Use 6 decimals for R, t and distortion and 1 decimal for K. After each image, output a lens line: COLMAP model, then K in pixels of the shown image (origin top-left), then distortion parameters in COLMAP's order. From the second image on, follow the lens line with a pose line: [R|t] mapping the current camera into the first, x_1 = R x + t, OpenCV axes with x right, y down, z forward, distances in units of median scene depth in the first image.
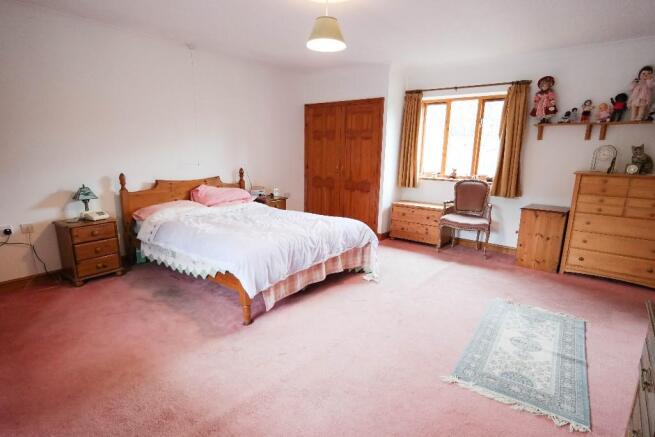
lens RADIAL K [[330.2, 0, 327.5], [0, 330.2, 218.5], [0, 0, 1]] dist [-0.012706, 0.000889]
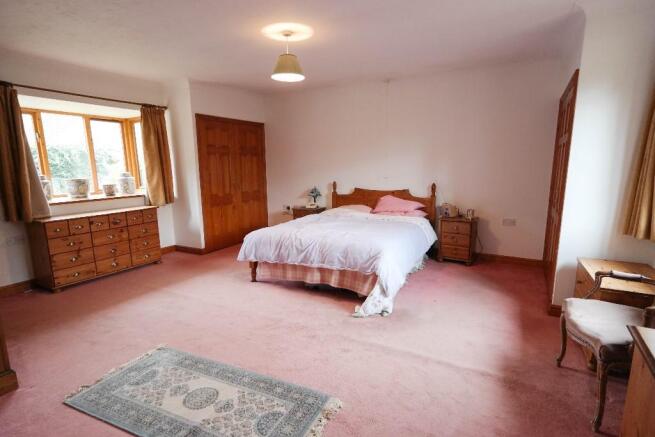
lens RADIAL K [[330.2, 0, 327.5], [0, 330.2, 218.5], [0, 0, 1]] dist [-0.012706, 0.000889]
pose [[0.234466, 0.143049, -0.961542, 0.958009], [-0.192501, 0.976359, 0.098313, -0.131451], [0.952874, 0.162047, 0.256461, 0.697770]]
